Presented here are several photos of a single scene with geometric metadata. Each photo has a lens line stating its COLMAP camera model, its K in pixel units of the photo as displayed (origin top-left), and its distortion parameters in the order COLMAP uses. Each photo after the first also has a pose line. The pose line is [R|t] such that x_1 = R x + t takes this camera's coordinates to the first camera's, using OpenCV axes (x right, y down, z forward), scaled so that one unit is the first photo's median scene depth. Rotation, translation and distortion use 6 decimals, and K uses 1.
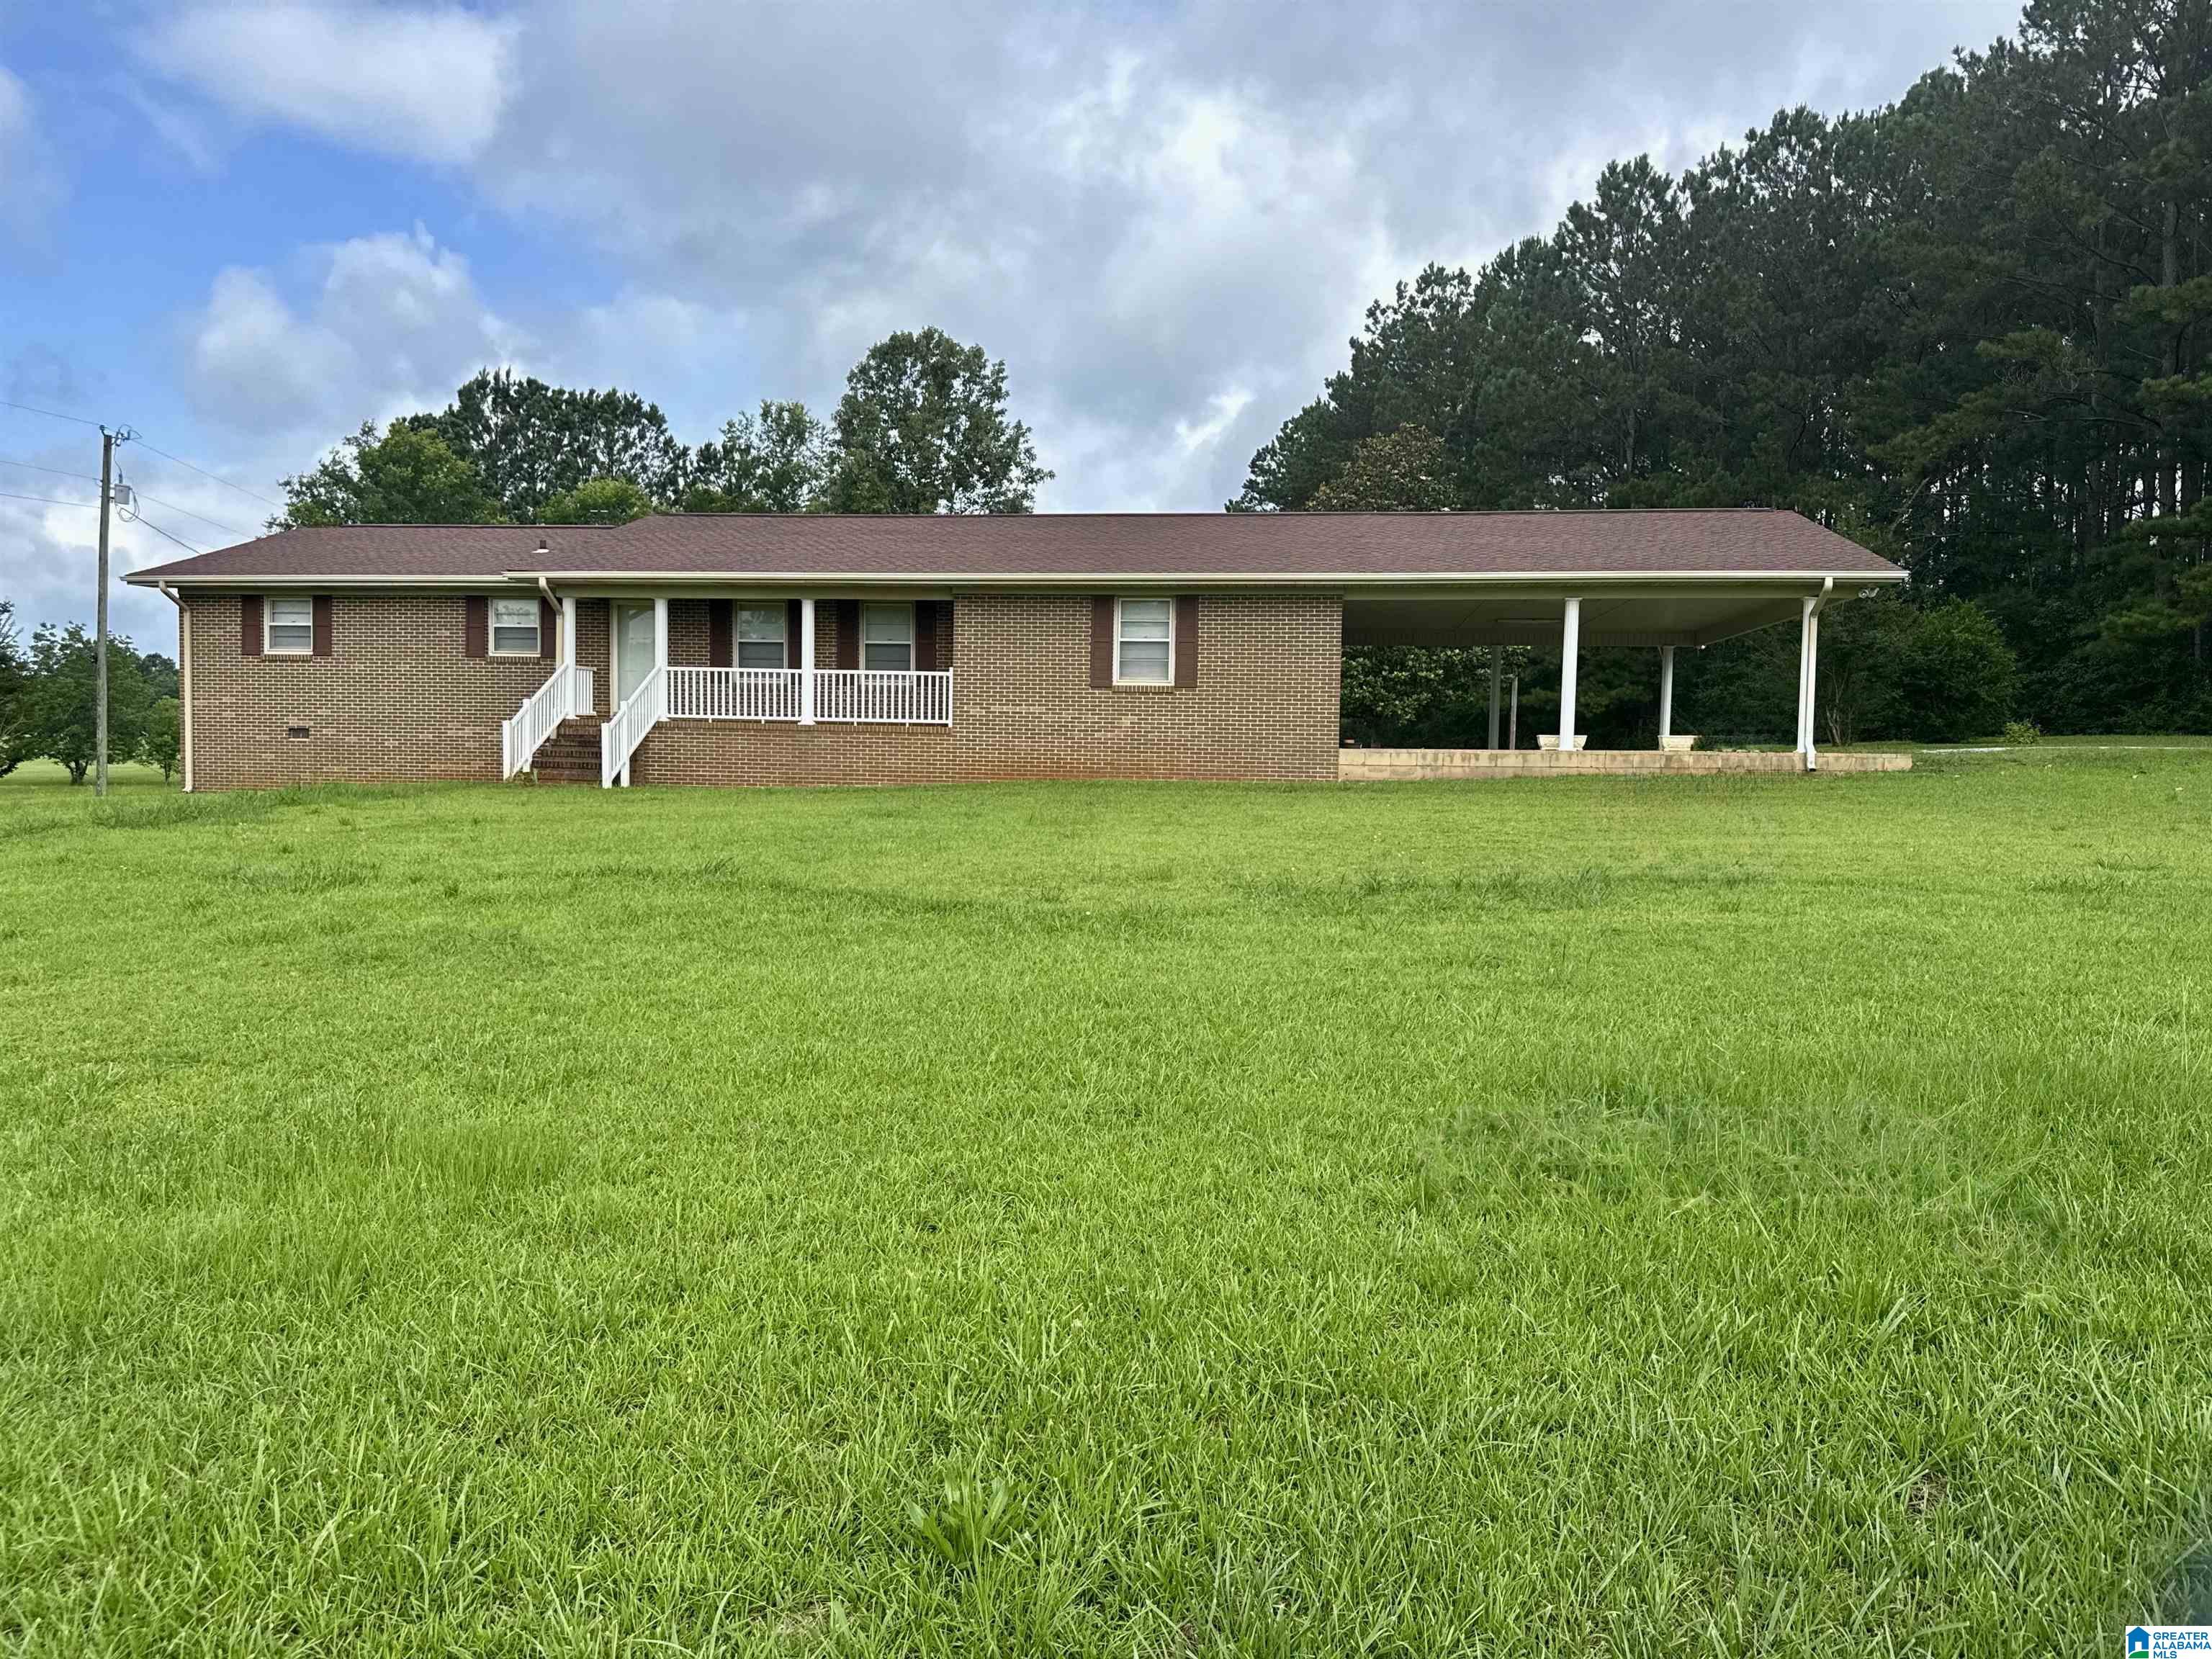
lens RADIAL K [[1561.0, 0, 1109.4], [0, 1561.0, 818.5], [0, 0, 1]] dist [0.031632, -0.056179]
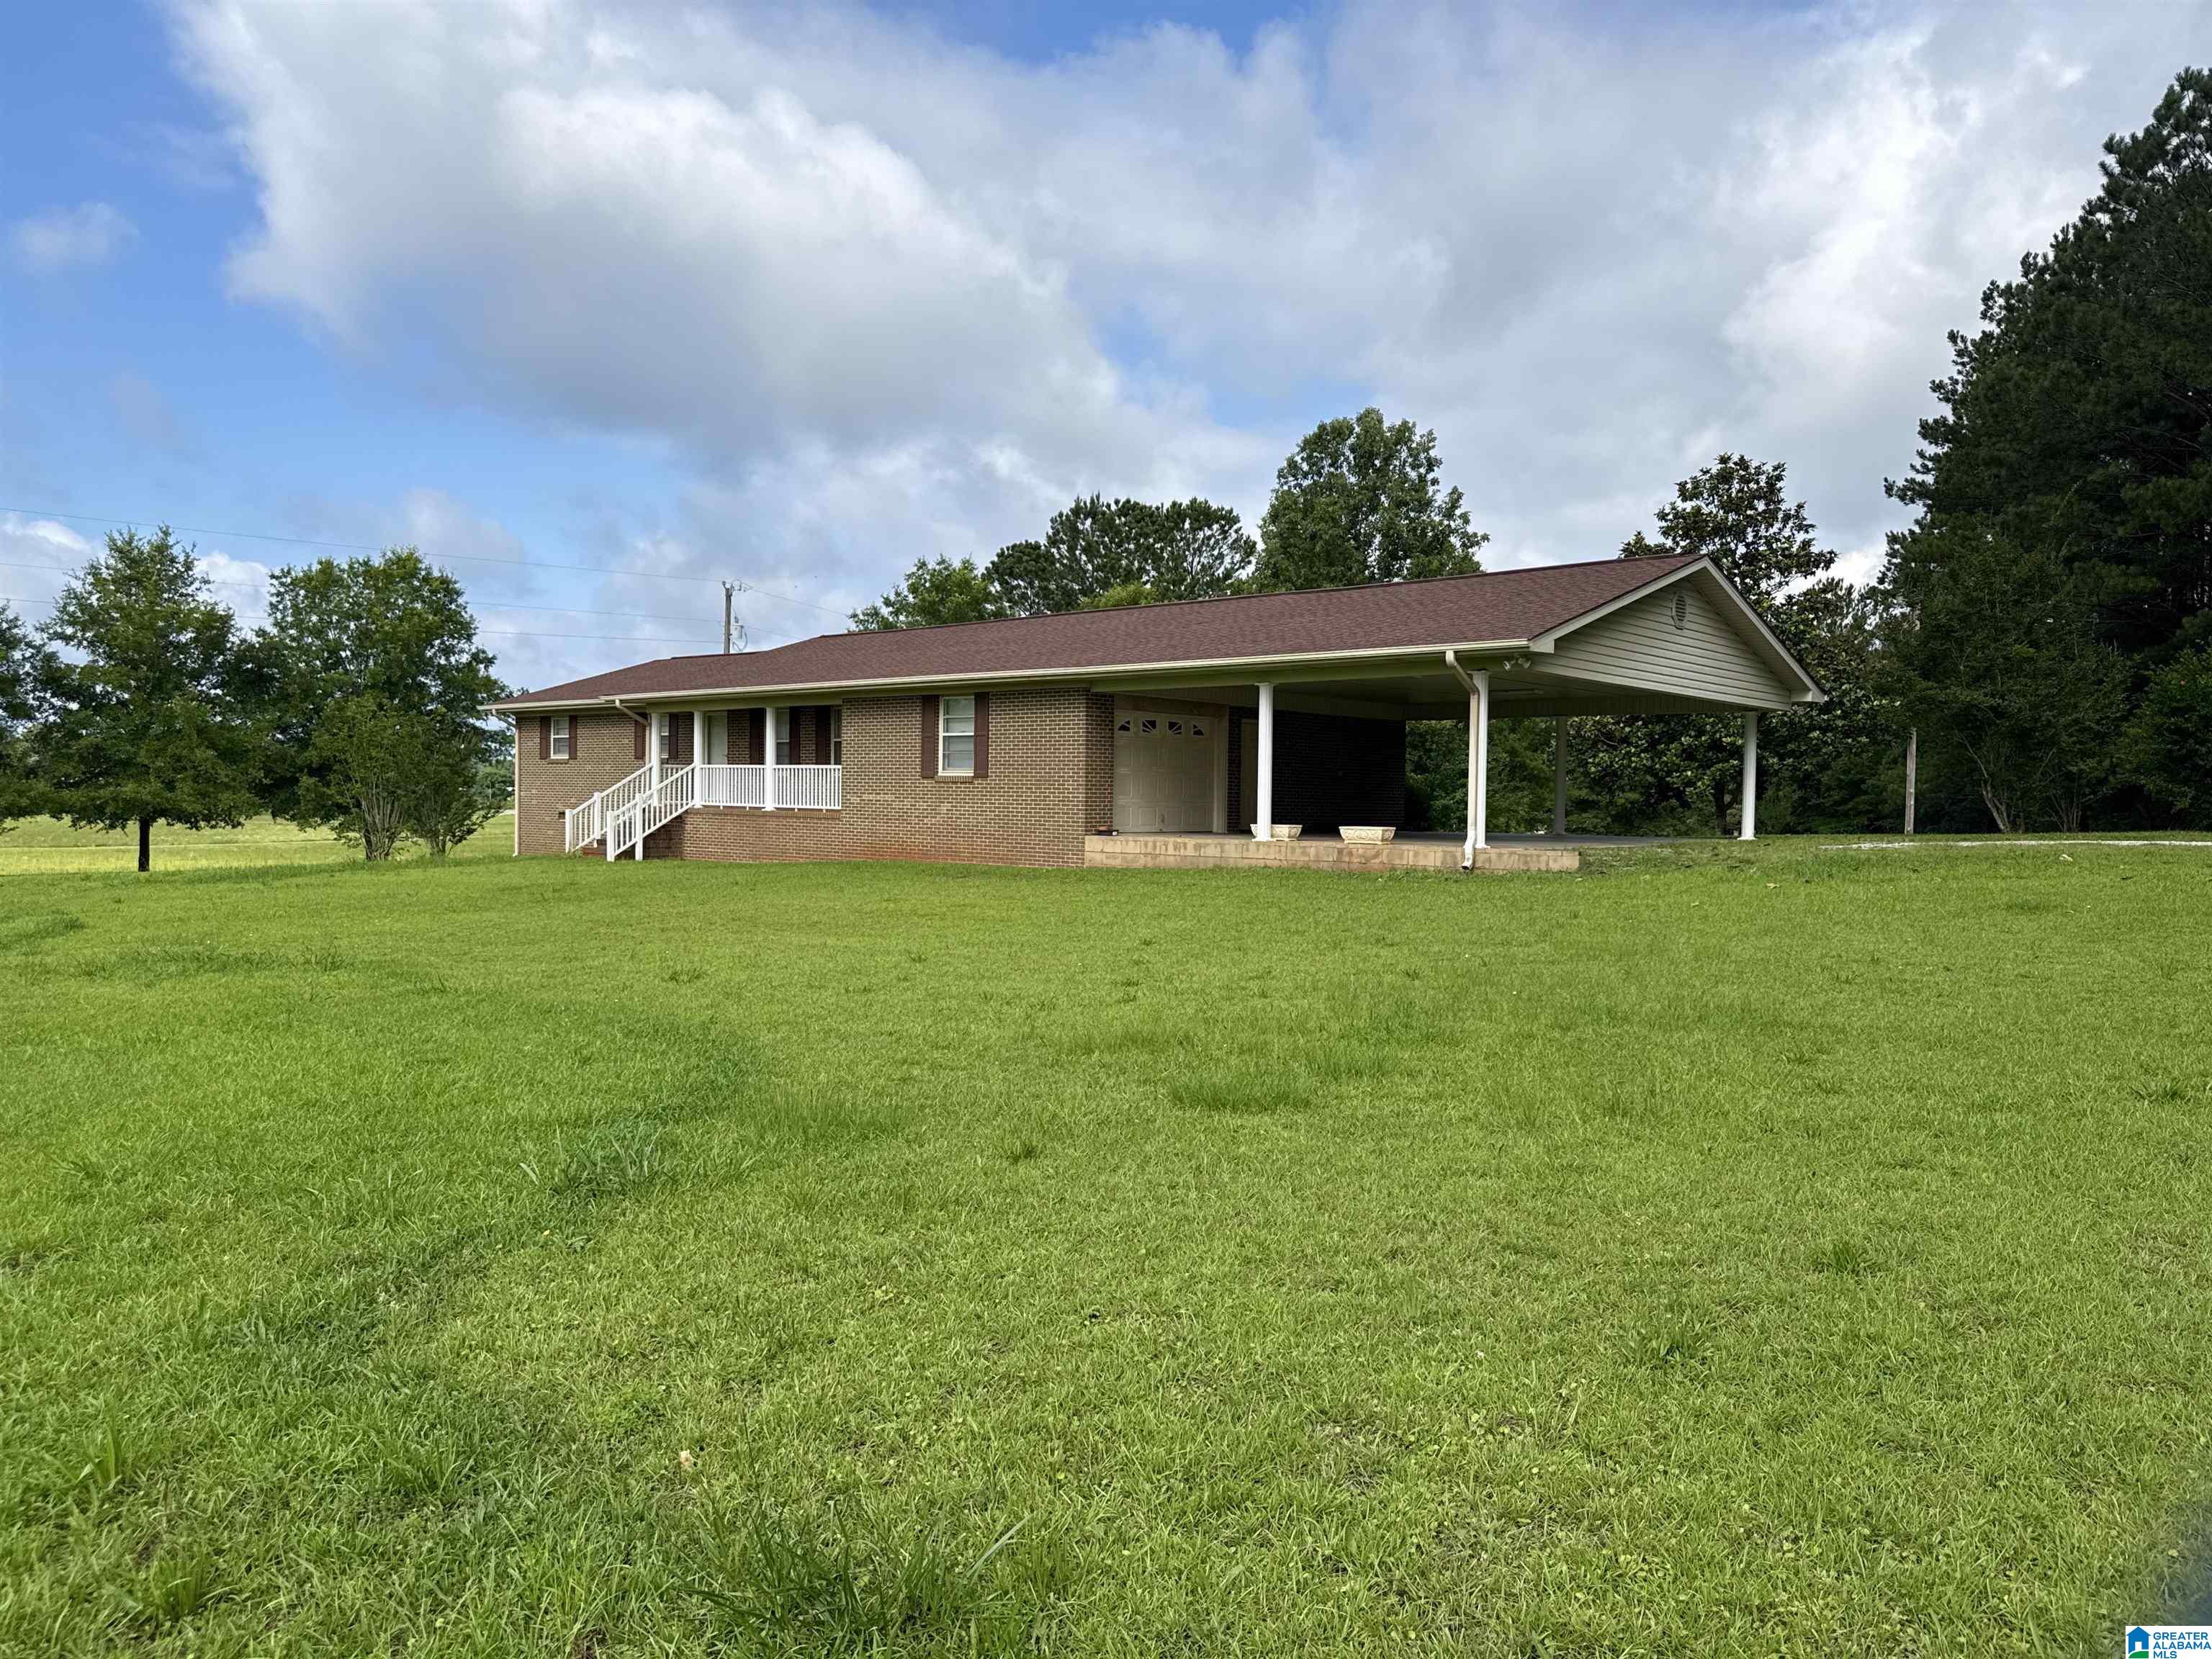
lens RADIAL K [[1561.0, 0, 1096.4], [0, 1561.0, 827.9], [0, 0, 1]] dist [0.031632, -0.056179]
pose [[0.810552, 0.007858, -0.585614, 0.964669], [-0.027312, 0.999329, -0.024394, -0.031735], [0.585030, 0.035767, 0.810223, 0.218420]]
